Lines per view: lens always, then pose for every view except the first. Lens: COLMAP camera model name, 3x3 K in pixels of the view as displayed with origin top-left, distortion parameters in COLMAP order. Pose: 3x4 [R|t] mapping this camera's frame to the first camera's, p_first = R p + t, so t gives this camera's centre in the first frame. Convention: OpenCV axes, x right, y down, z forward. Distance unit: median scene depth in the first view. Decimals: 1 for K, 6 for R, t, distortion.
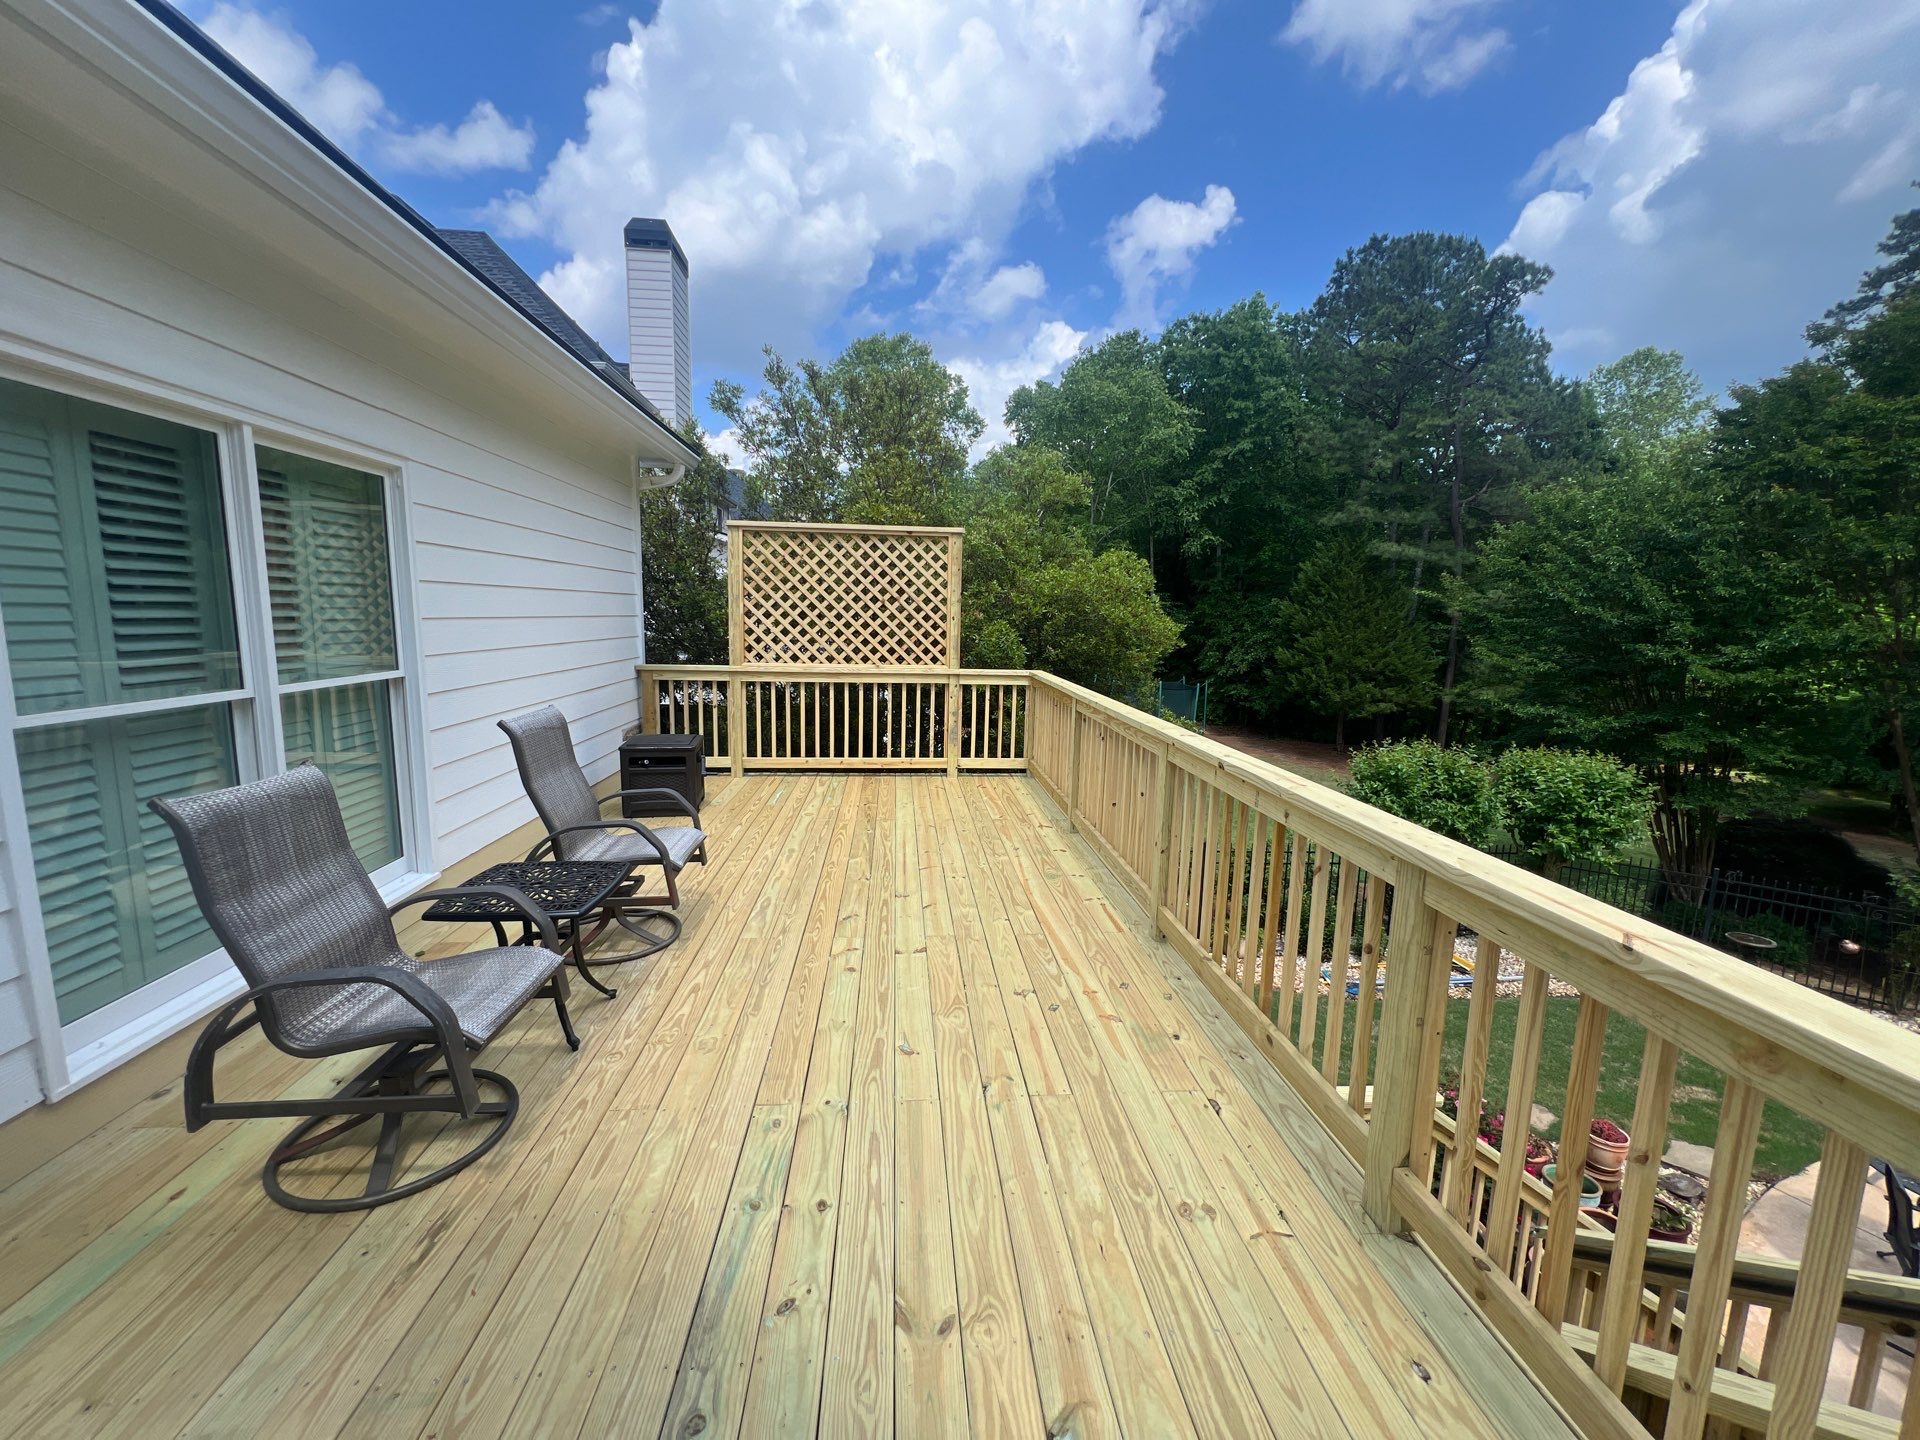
lens RADIAL K [[766.4, 0, 959.3], [0, 766.4, 723.3], [0, 0, 1]] dist [-0.000898, 0.000036]
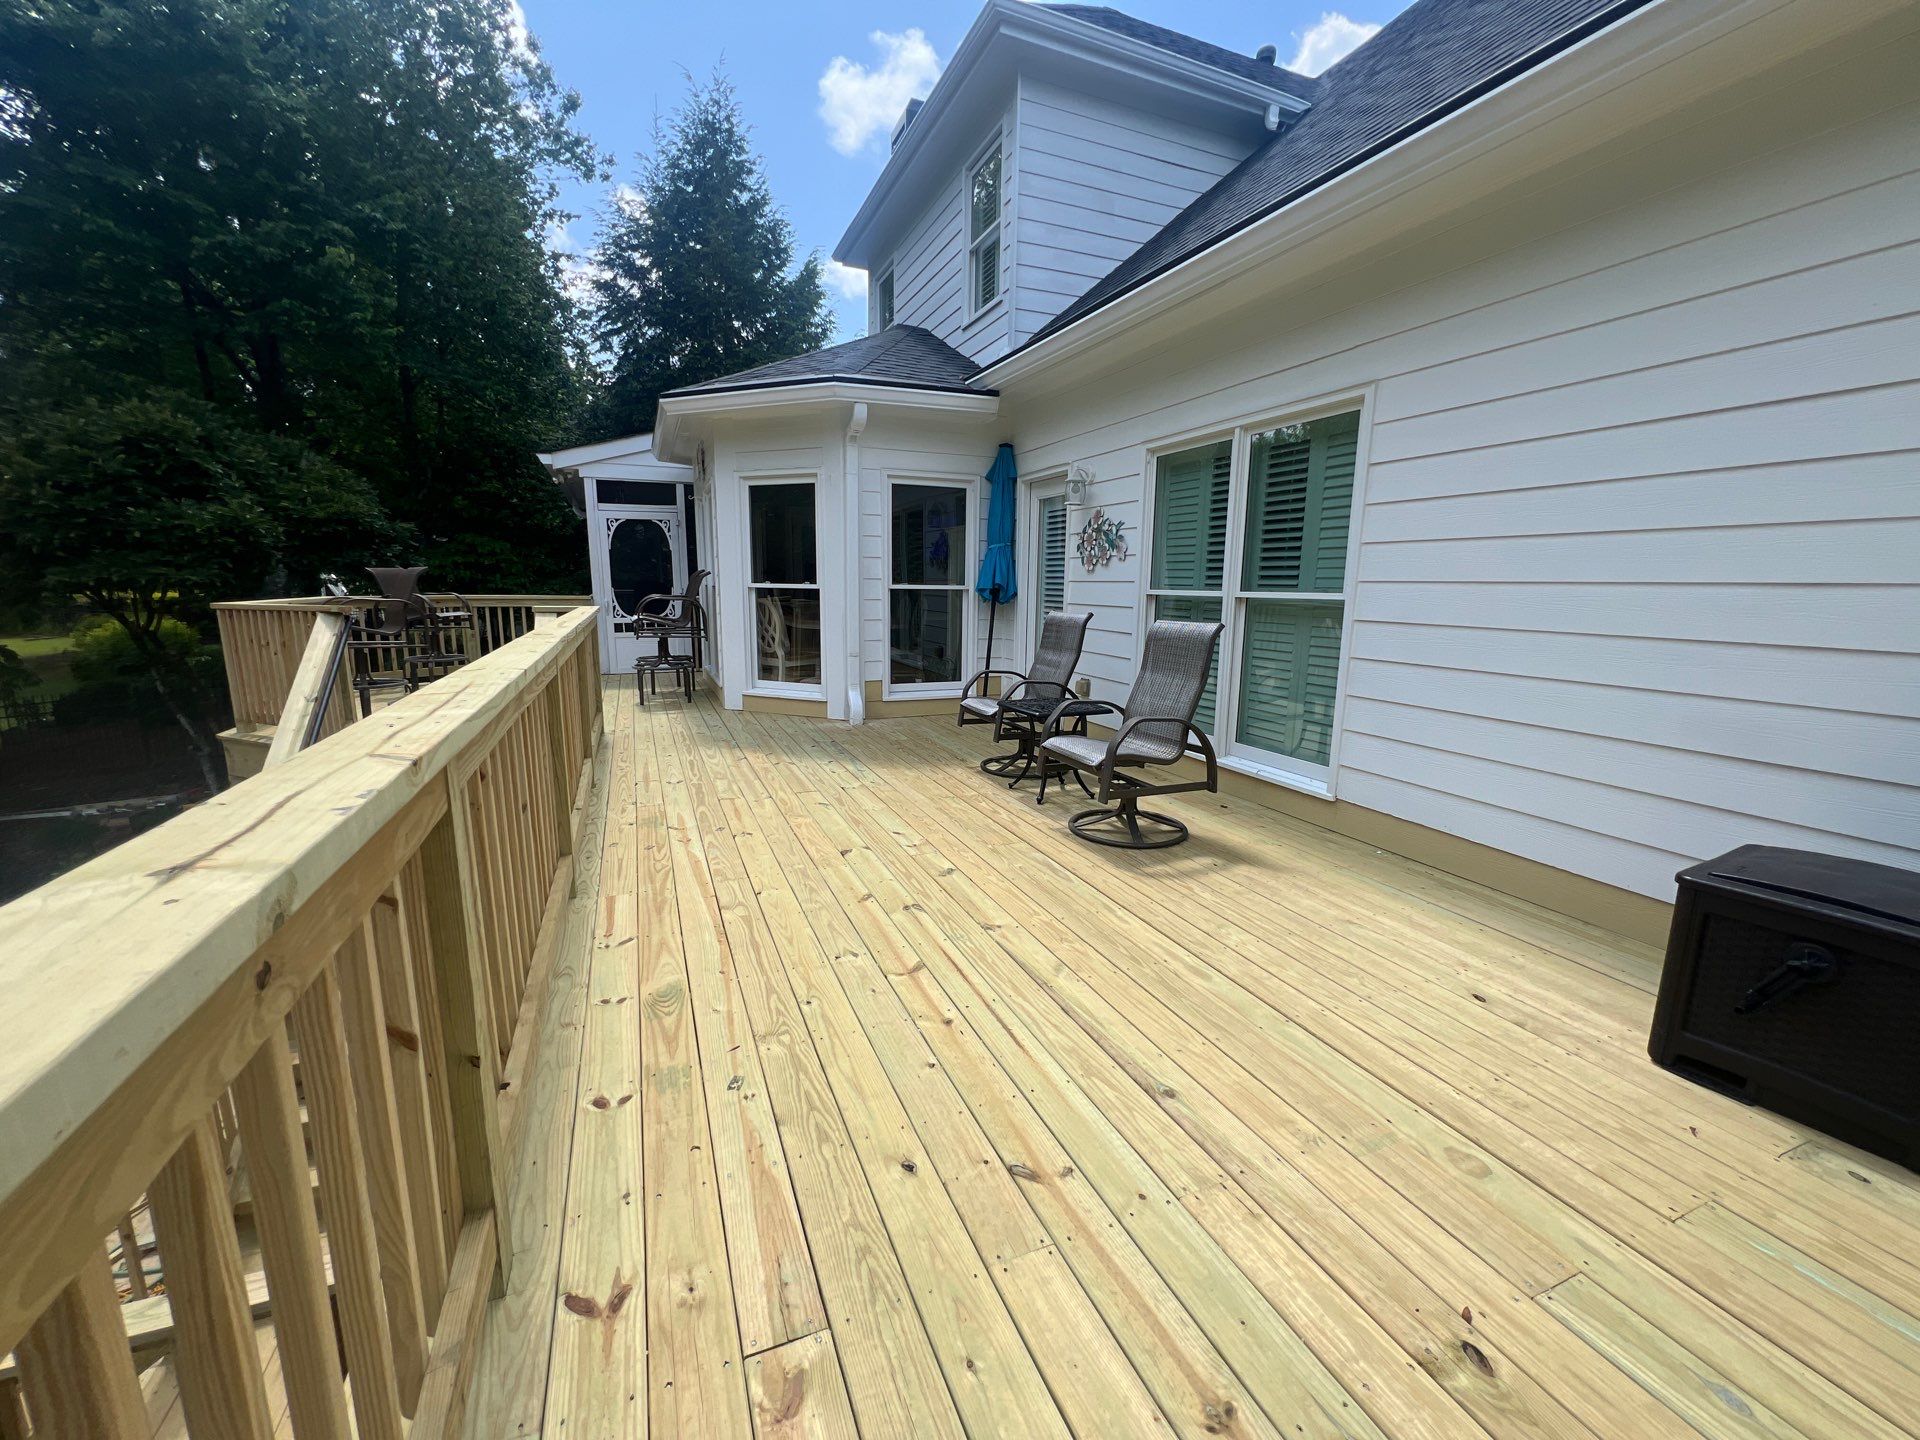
lens RADIAL K [[766.4, 0, 959.3], [0, 766.4, 723.3], [0, 0, 1]] dist [-0.000898, 0.000036]
pose [[-0.950508, 0.022043, -0.309919, 0.059917], [-0.077277, 0.949363, 0.304530, -0.094266], [0.300938, 0.313408, -0.900673, 0.971815]]
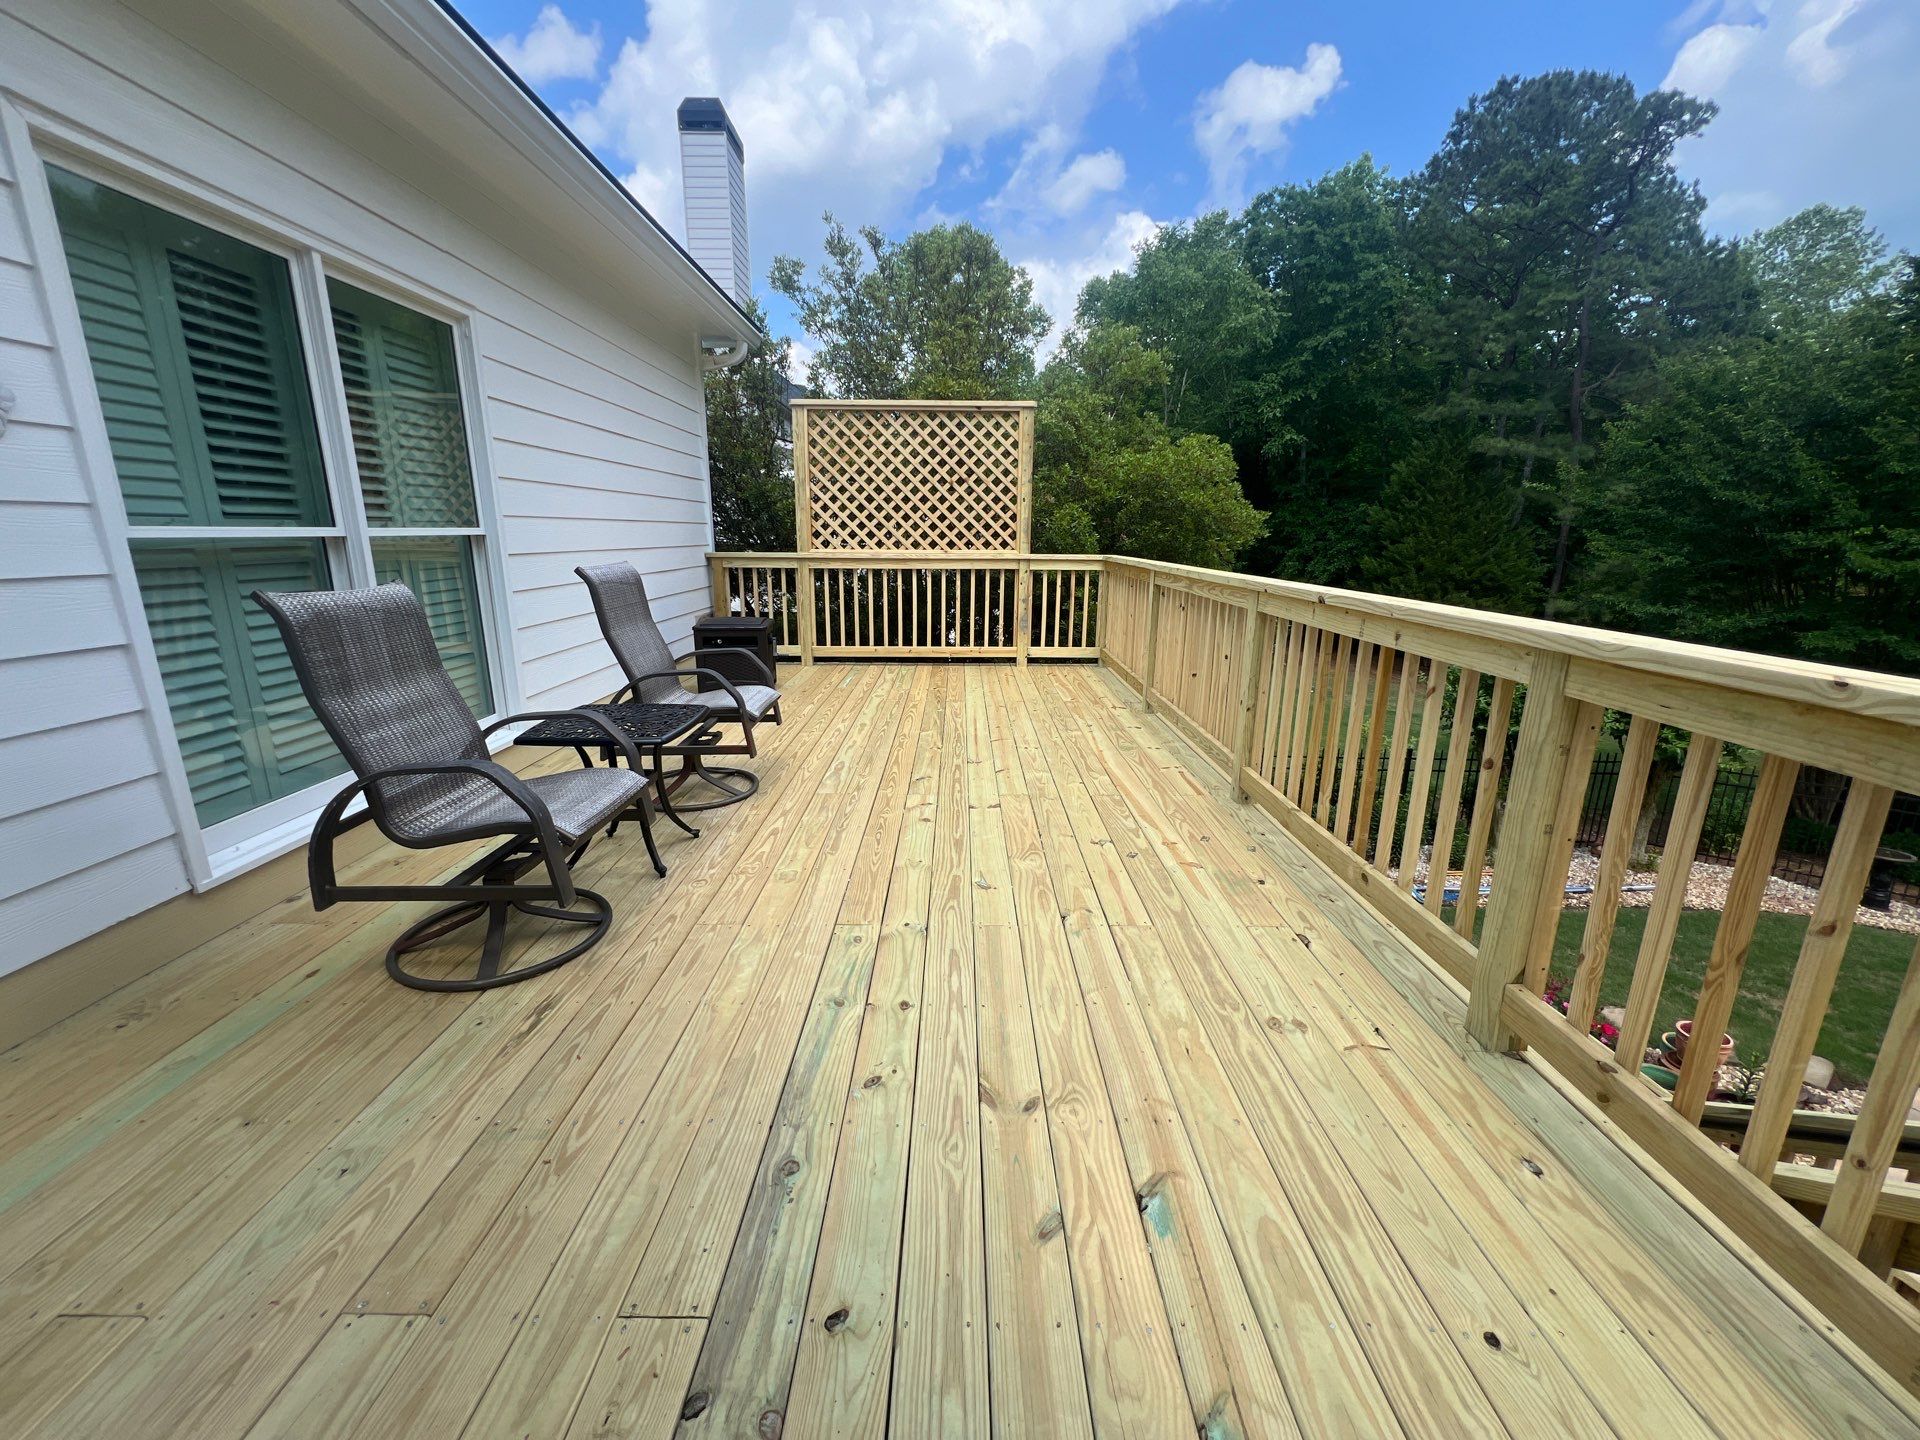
lens RADIAL K [[766.4, 0, 959.3], [0, 766.4, 723.3], [0, 0, 1]] dist [-0.000898, 0.000036]
pose [[0.996532, 0.005752, -0.083008, -0.007352], [0.002590, 0.994980, 0.100043, 0.046129], [0.083167, -0.099911, 0.991515, 0.011791]]
